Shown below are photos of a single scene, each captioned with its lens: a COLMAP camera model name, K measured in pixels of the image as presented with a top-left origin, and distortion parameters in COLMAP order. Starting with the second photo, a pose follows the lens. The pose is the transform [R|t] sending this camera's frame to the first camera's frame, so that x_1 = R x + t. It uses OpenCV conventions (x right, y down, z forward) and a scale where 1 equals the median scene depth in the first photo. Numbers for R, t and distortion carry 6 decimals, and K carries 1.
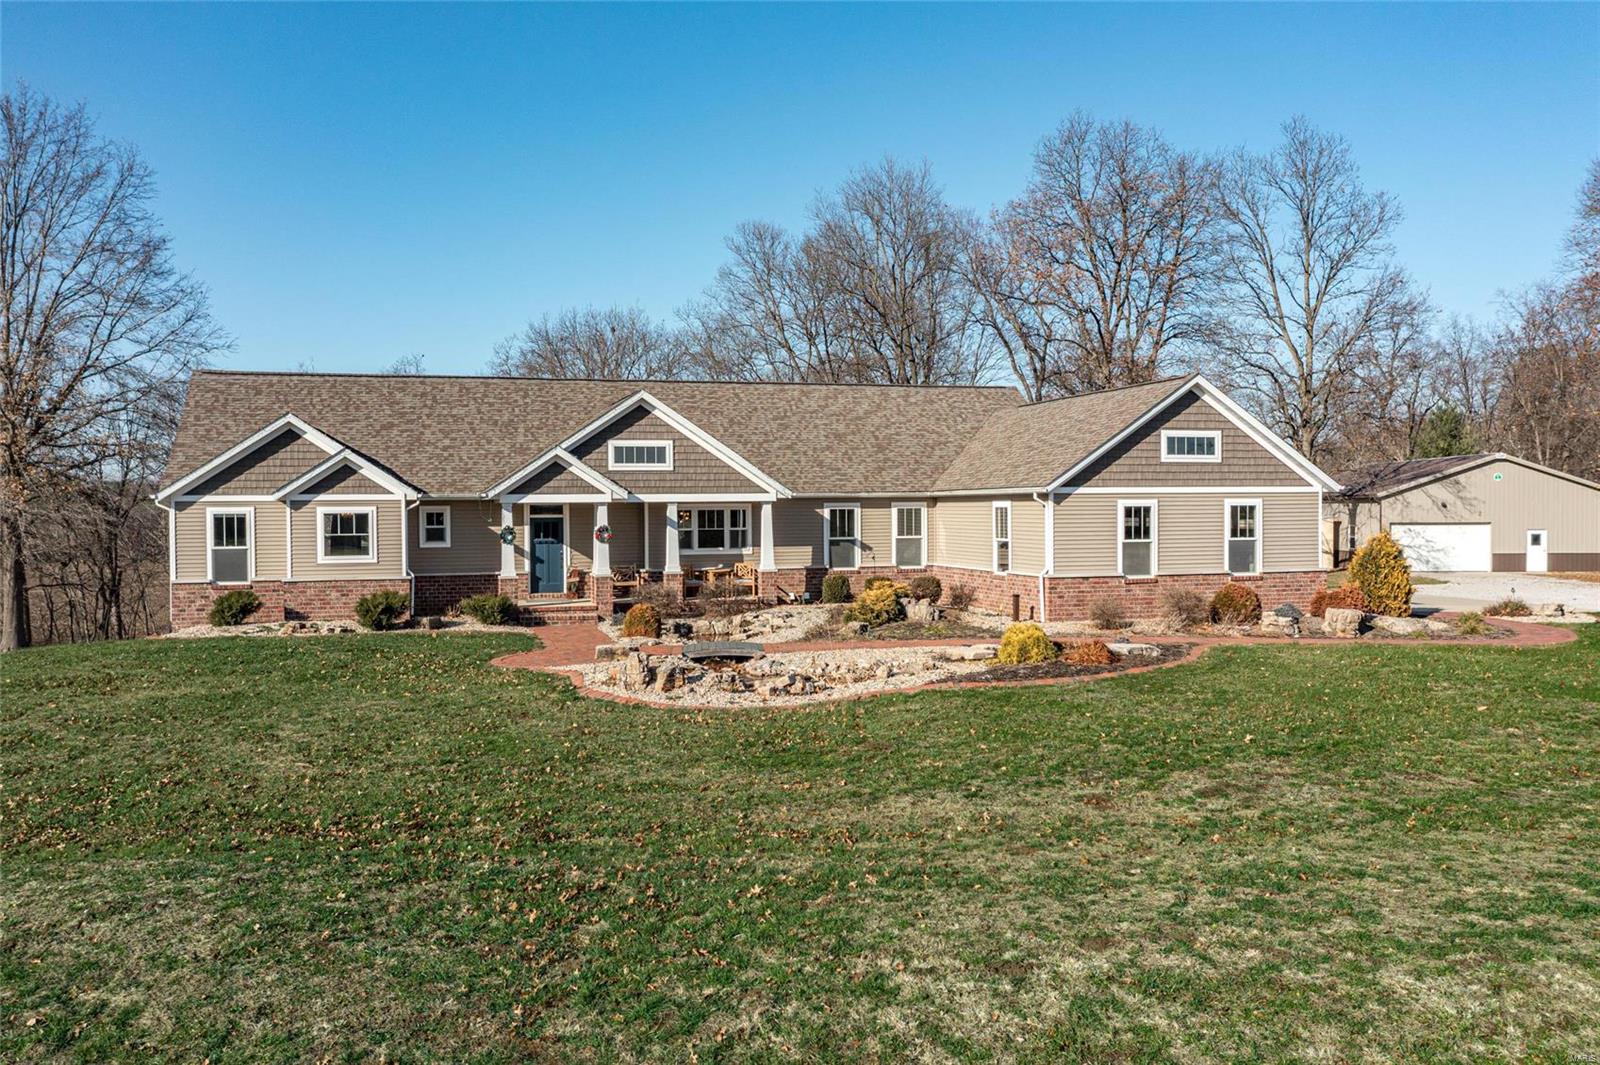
lens RADIAL K [[1290.5, 0, 800.0], [0, 1290.5, 532.5], [0, 0, 1]] dist [-0.001535, -0.004738]
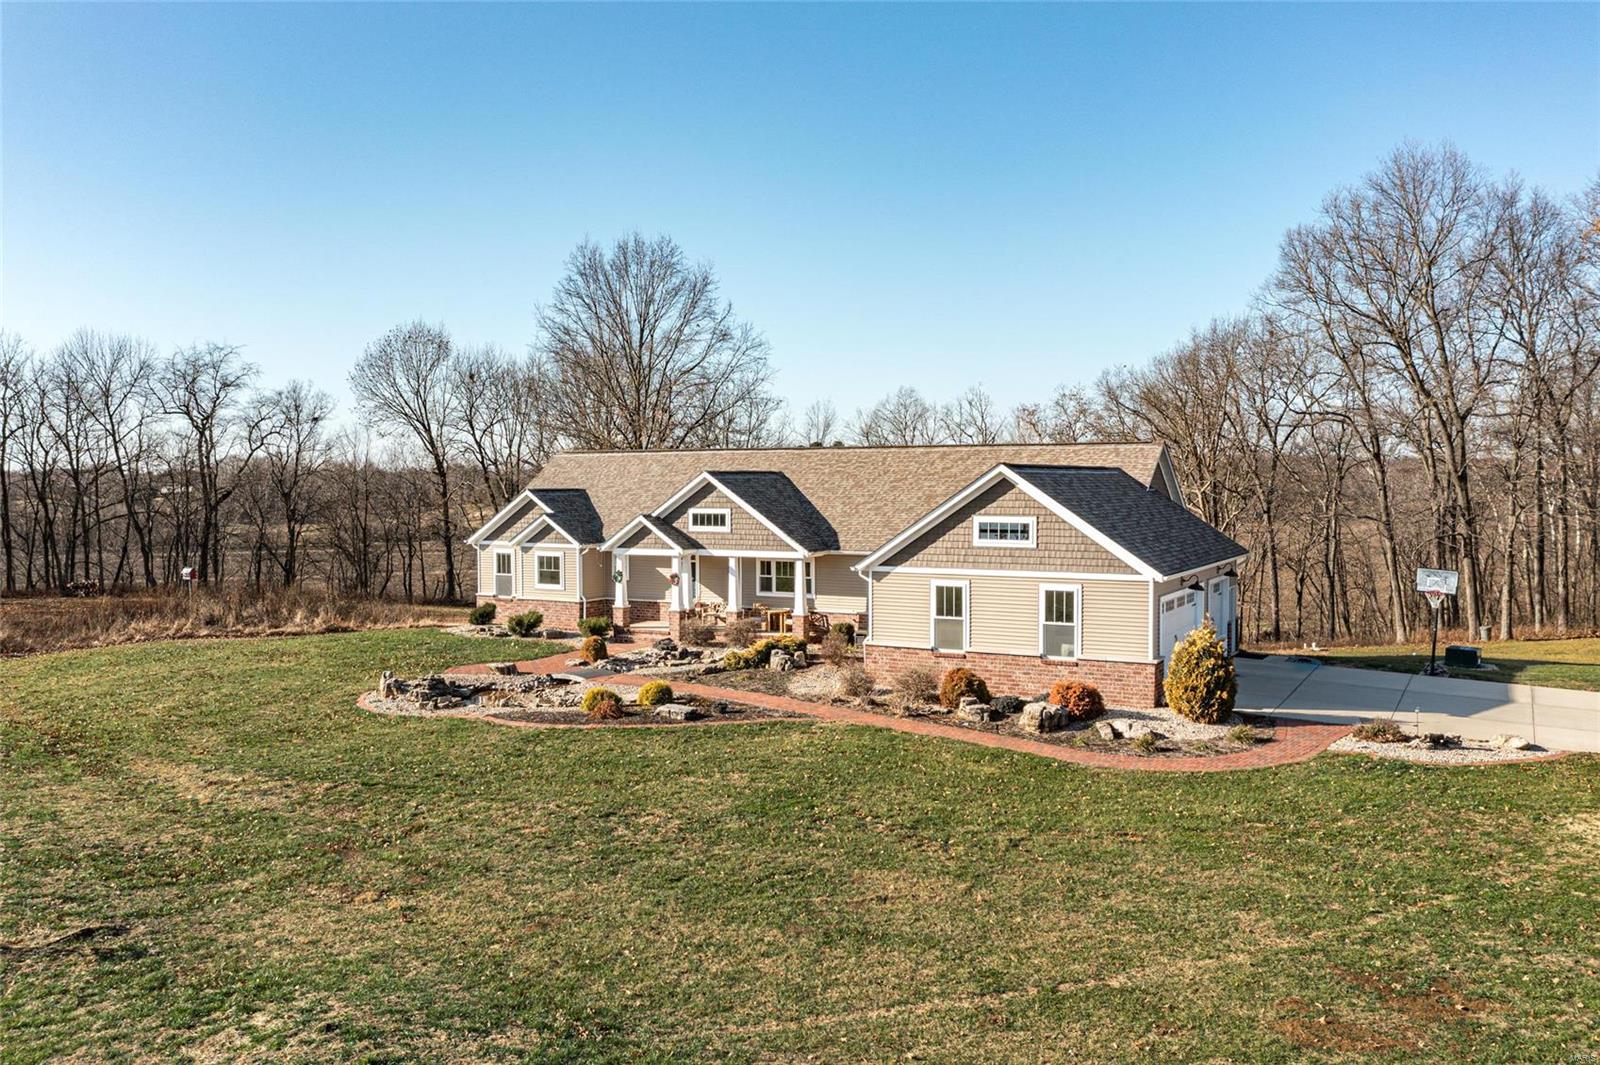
lens RADIAL K [[1290.5, 0, 800.0], [0, 1290.5, 532.5], [0, 0, 1]] dist [-0.001535, -0.004738]
pose [[0.710024, 0.035255, -0.703294, 0.902489], [-0.018700, 0.999338, 0.031217, -0.093763], [0.703929, -0.009013, 0.710213, 0.137980]]
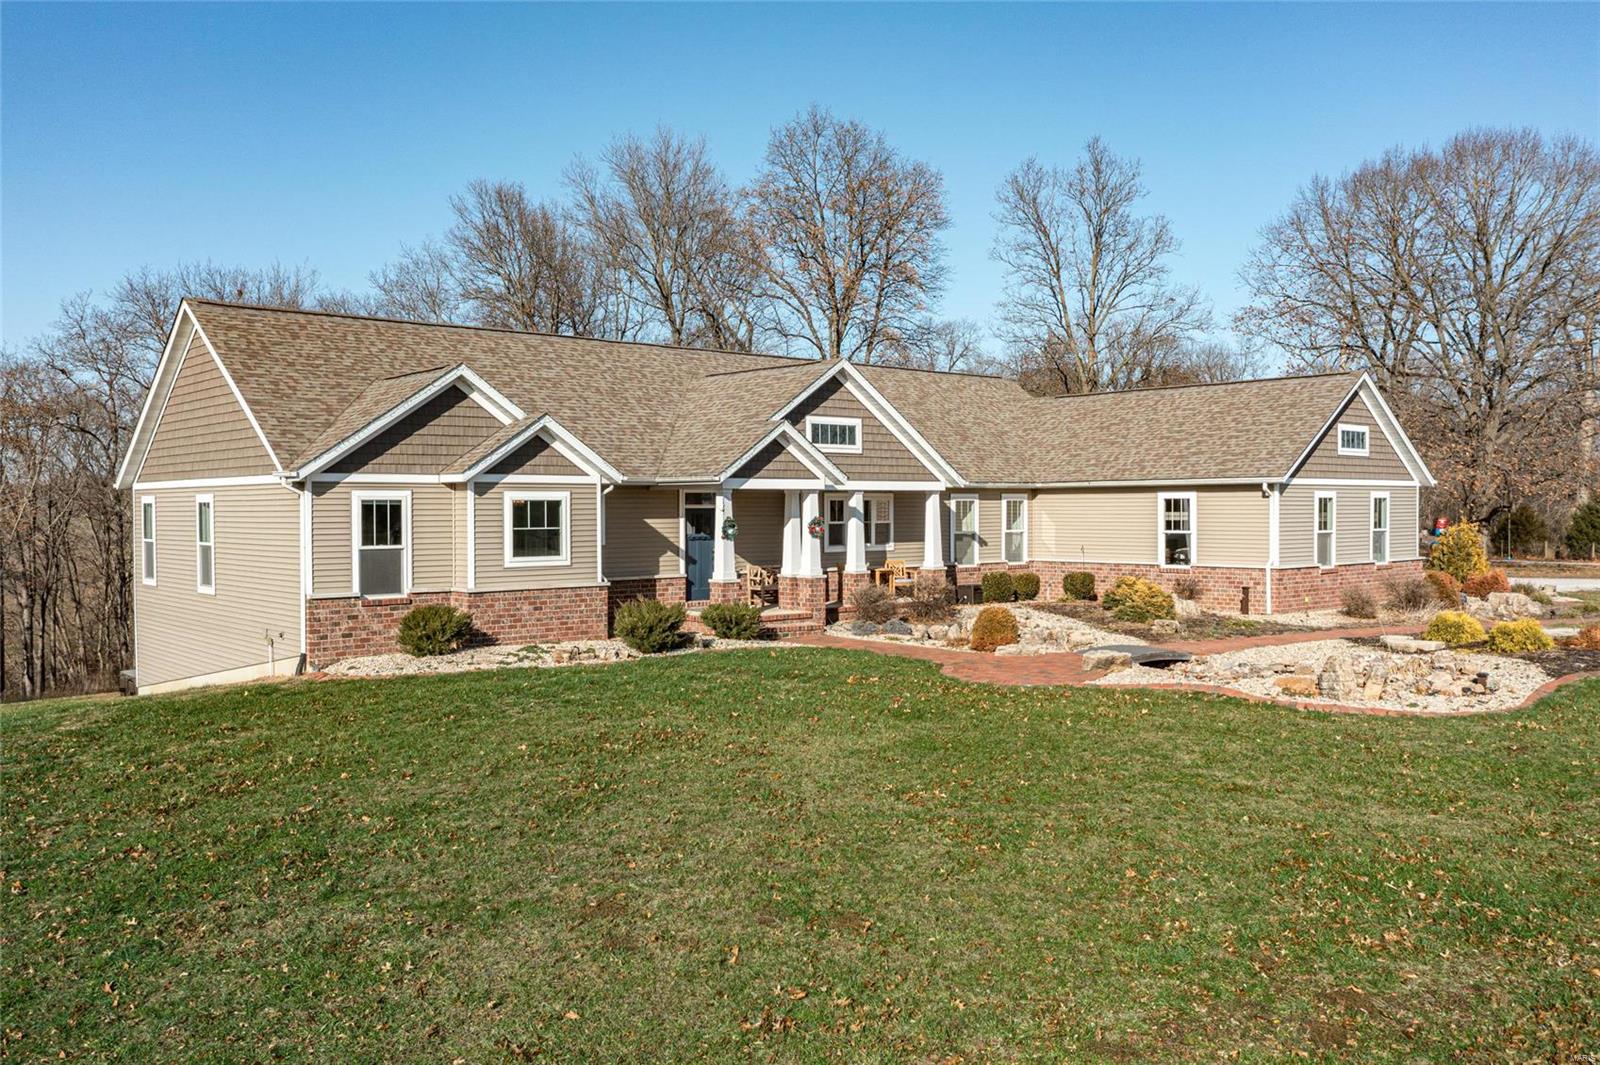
lens RADIAL K [[1304.7, 0, 800.0], [0, 1304.7, 532.5], [0, 0, 1]] dist [0.000797, -0.001510]
pose [[0.902508, -0.004588, 0.430648, -0.536690], [0.006141, 0.999979, -0.002215, 0.006586], [-0.430629, 0.004644, 0.902517, 0.242839]]
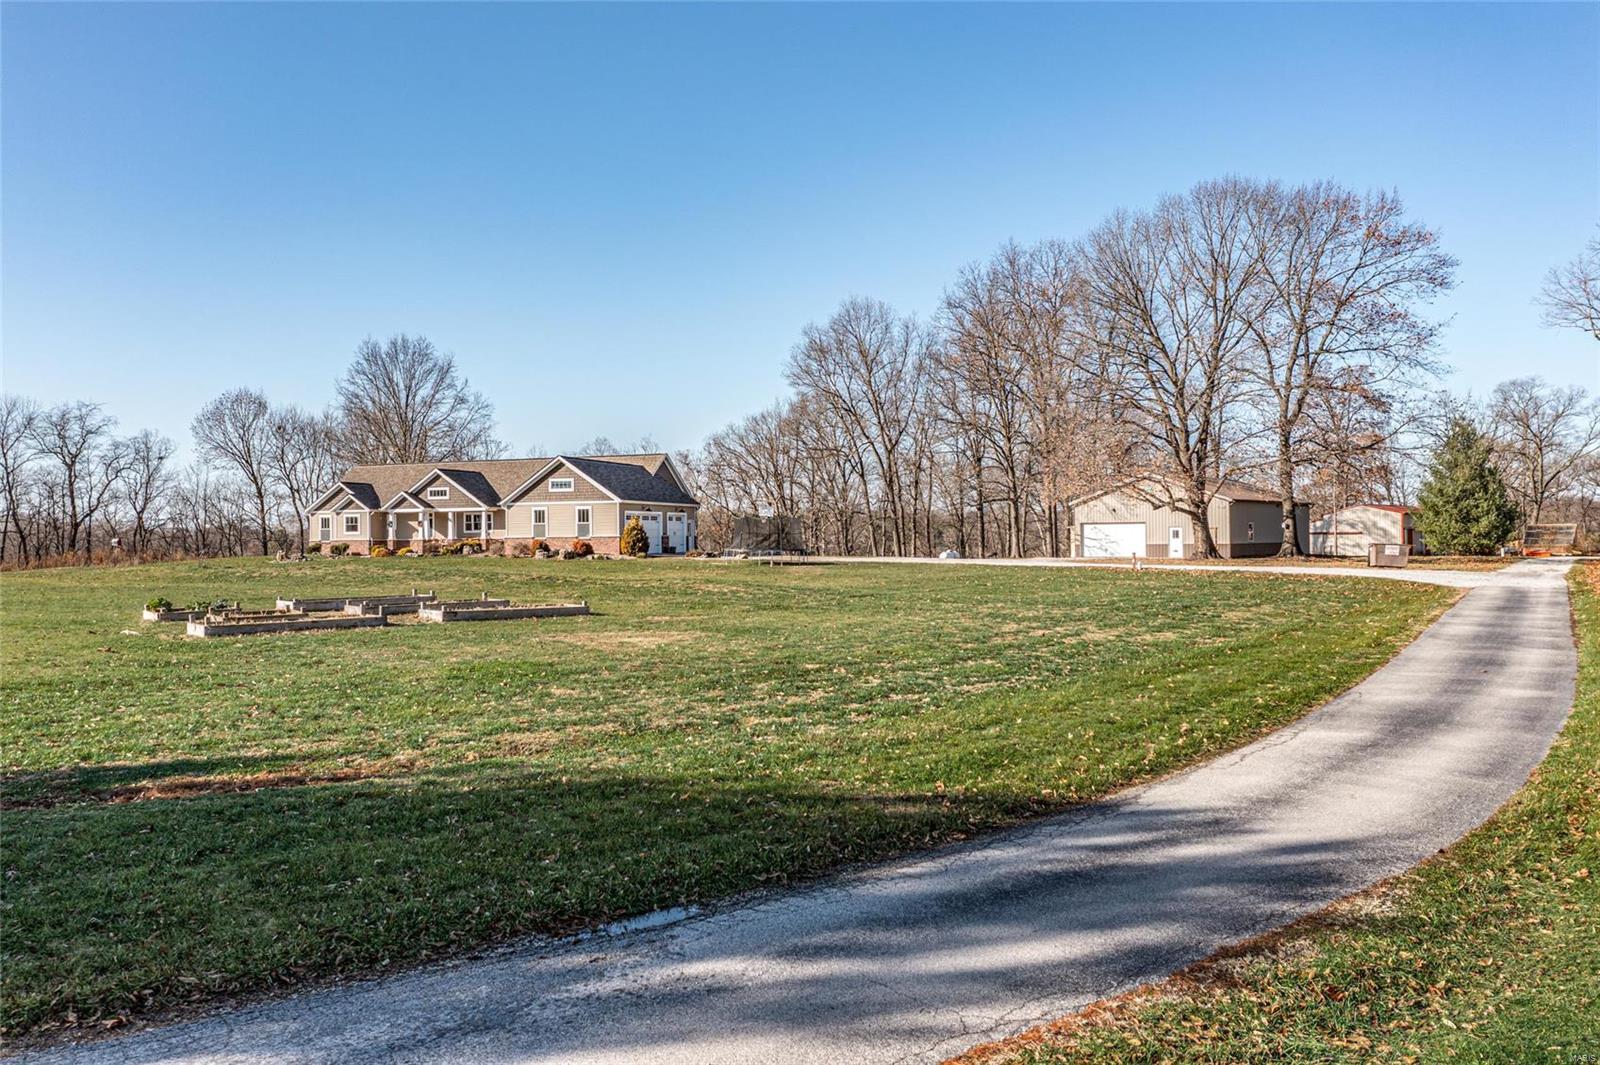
lens RADIAL K [[1267.8, 0, 800.0], [0, 1267.8, 532.5], [0, 0, 1]] dist [0.005041, -0.002328]
pose [[0.818834, -0.004981, -0.574008, 2.012041], [-0.007328, 0.999790, -0.019129, 0.064470], [0.573983, 0.019870, 0.818626, -0.692396]]
